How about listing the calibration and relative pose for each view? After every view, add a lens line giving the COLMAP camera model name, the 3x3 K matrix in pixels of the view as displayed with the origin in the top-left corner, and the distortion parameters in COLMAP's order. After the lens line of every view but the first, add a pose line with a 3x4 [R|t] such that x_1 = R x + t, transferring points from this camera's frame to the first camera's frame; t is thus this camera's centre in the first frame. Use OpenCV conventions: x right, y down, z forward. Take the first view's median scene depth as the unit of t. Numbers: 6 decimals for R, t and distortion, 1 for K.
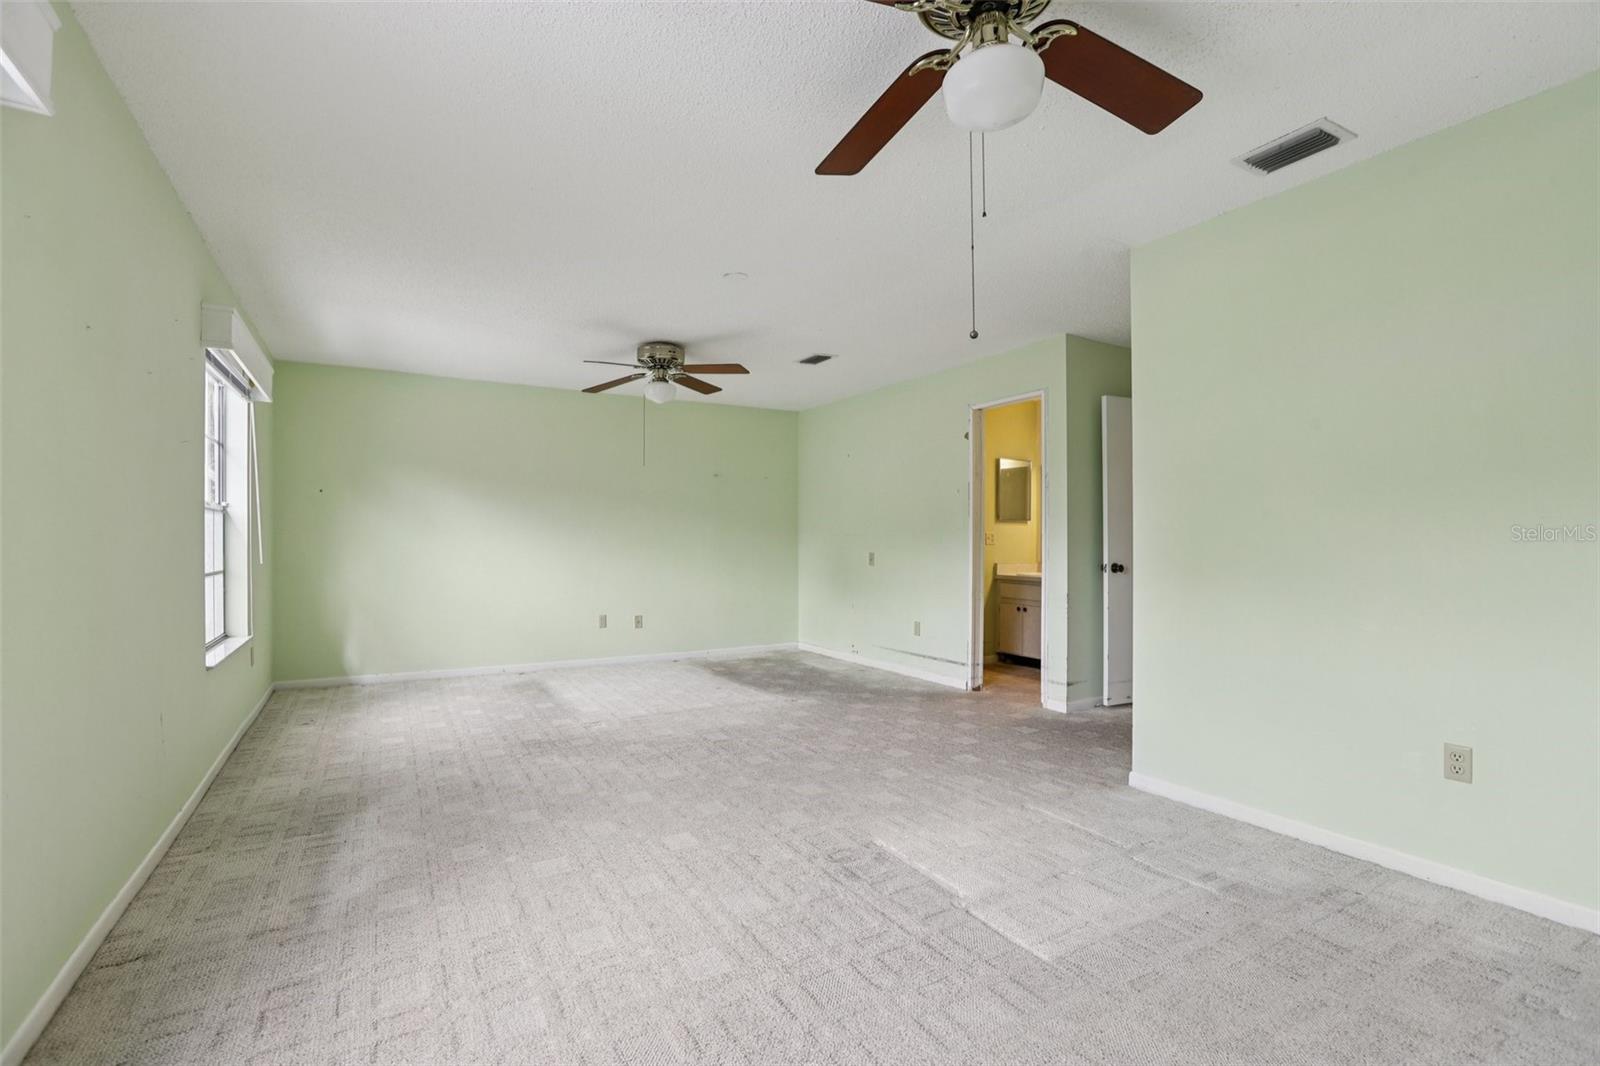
lens RADIAL K [[726.3, 0, 802.4], [0, 726.3, 532.5], [0, 0, 1]] dist [-0.053734, 0.017802]
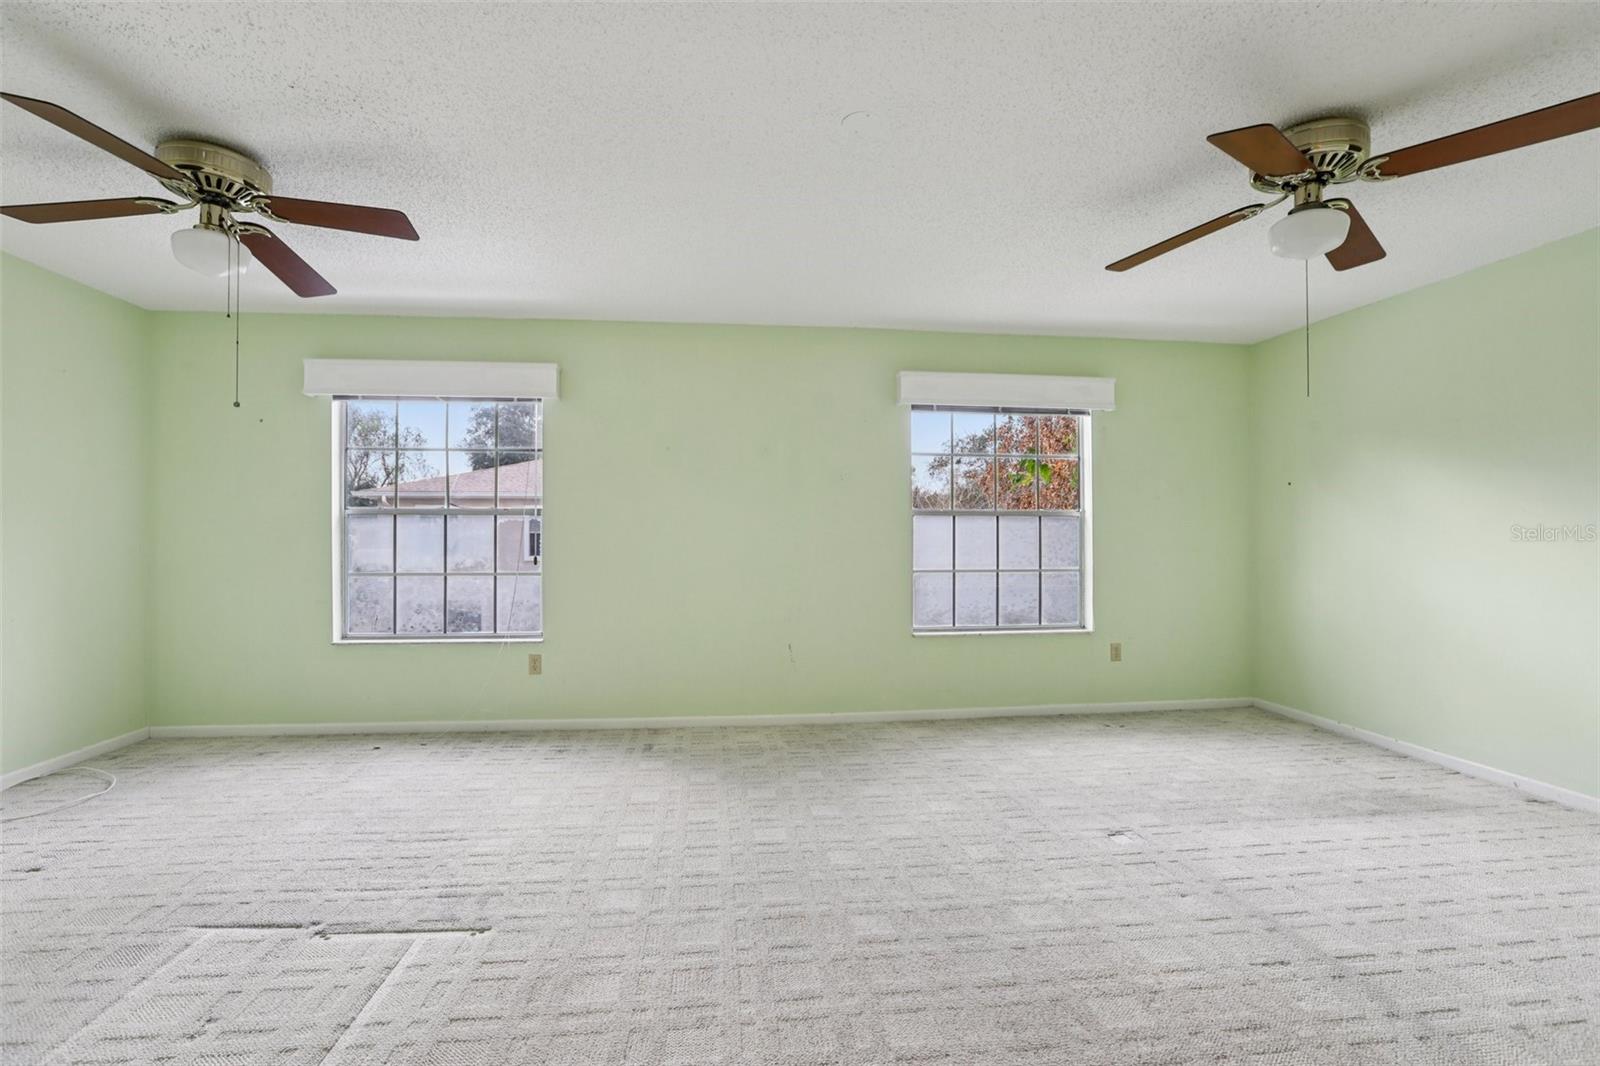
lens RADIAL K [[726.3, 0, 790.4], [0, 726.3, 539.8], [0, 0, 1]] dist [-0.053734, 0.017802]
pose [[-0.411578, -0.000805, -0.911374, 0.475338], [0.008127, 0.999957, -0.004554, 0.005399], [0.911338, -0.009281, -0.411553, 1.148172]]
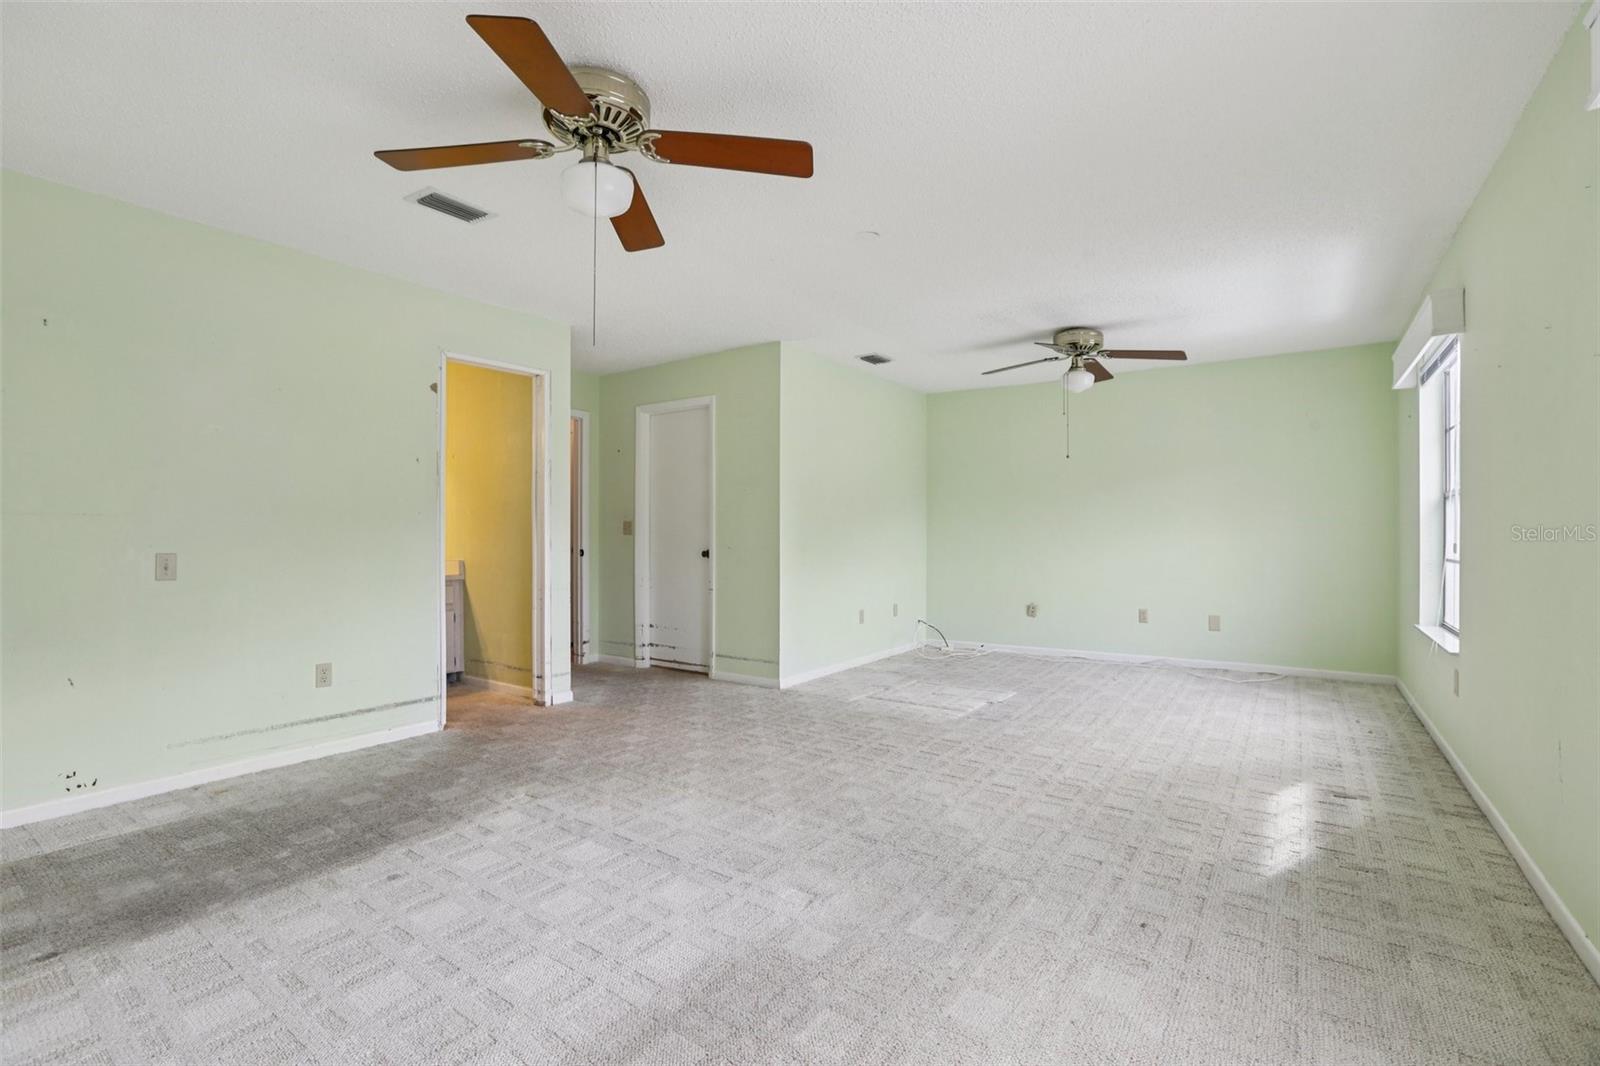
lens RADIAL K [[726.3, 0, 790.7], [0, 726.3, 530.6], [0, 0, 1]] dist [-0.053734, 0.017802]
pose [[-0.403301, 0.005500, 0.915051, -0.849912], [-0.007442, 0.999929, -0.009290, 0.023950], [-0.915037, -0.010556, -0.403231, 1.394492]]
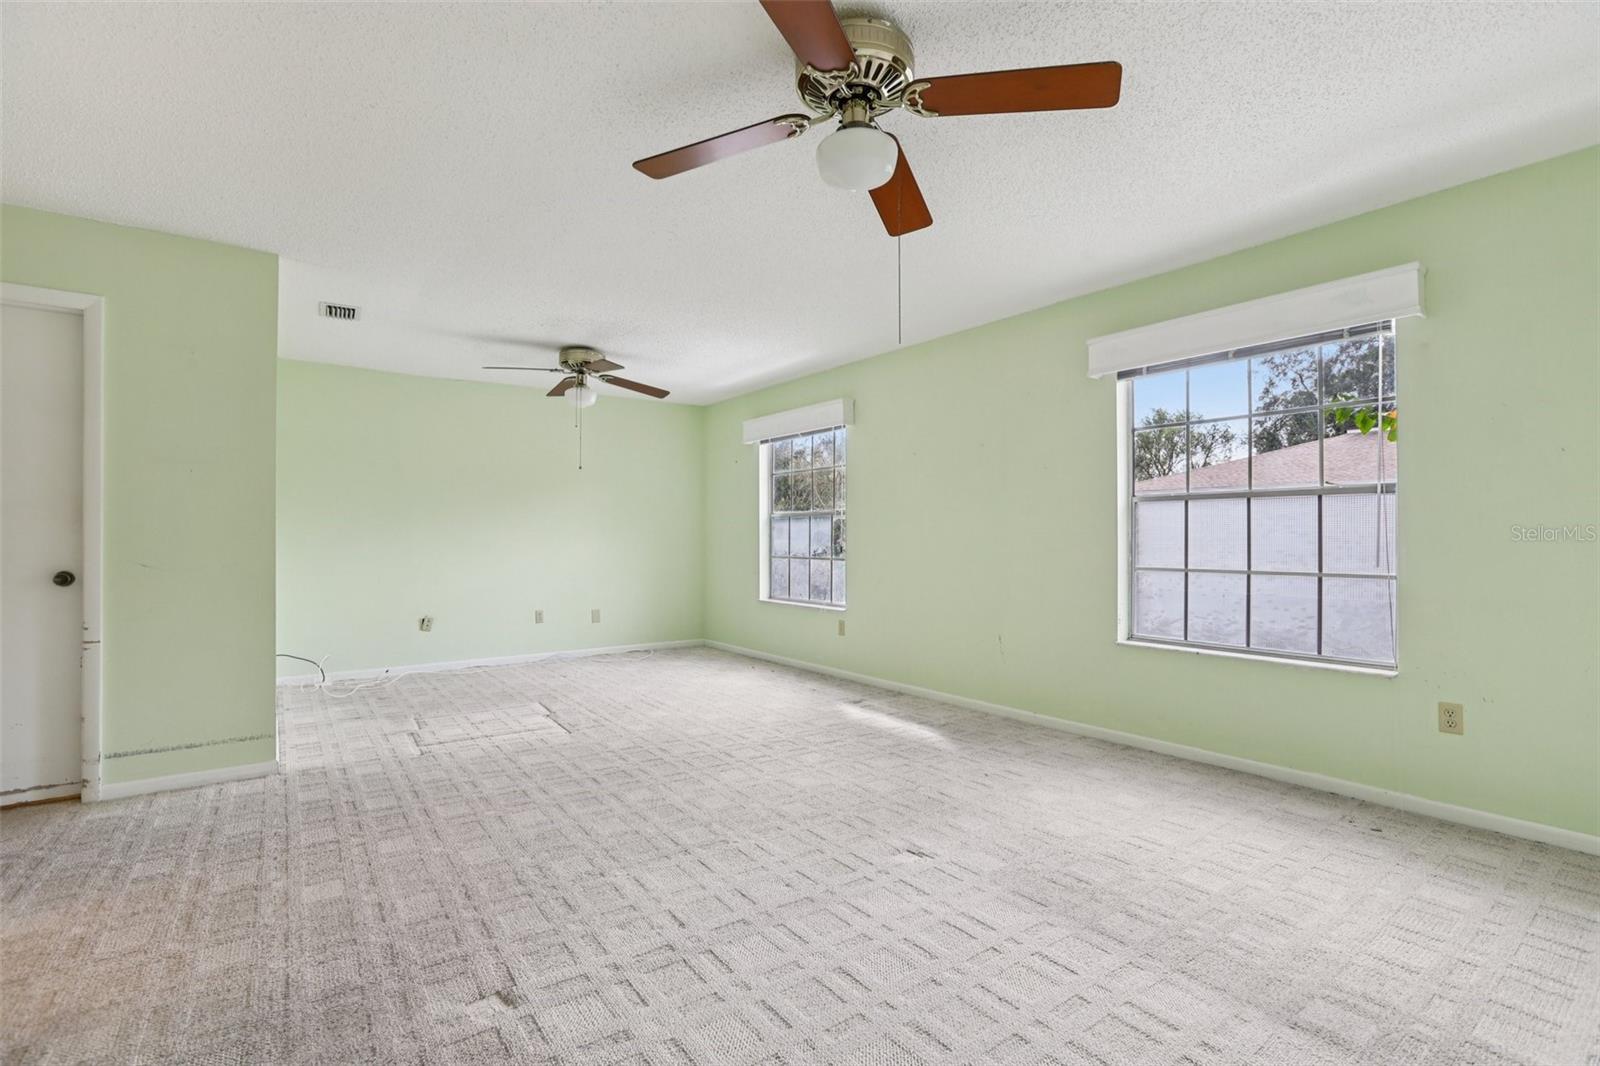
lens RADIAL K [[726.3, 0, 803.3], [0, 726.3, 538.8], [0, 0, 1]] dist [-0.053734, 0.017802]
pose [[-0.994944, -0.001341, -0.100422, -0.165669], [-0.000429, 0.999958, -0.009102, 0.022027], [0.100431, -0.009013, -0.994903, 1.809534]]
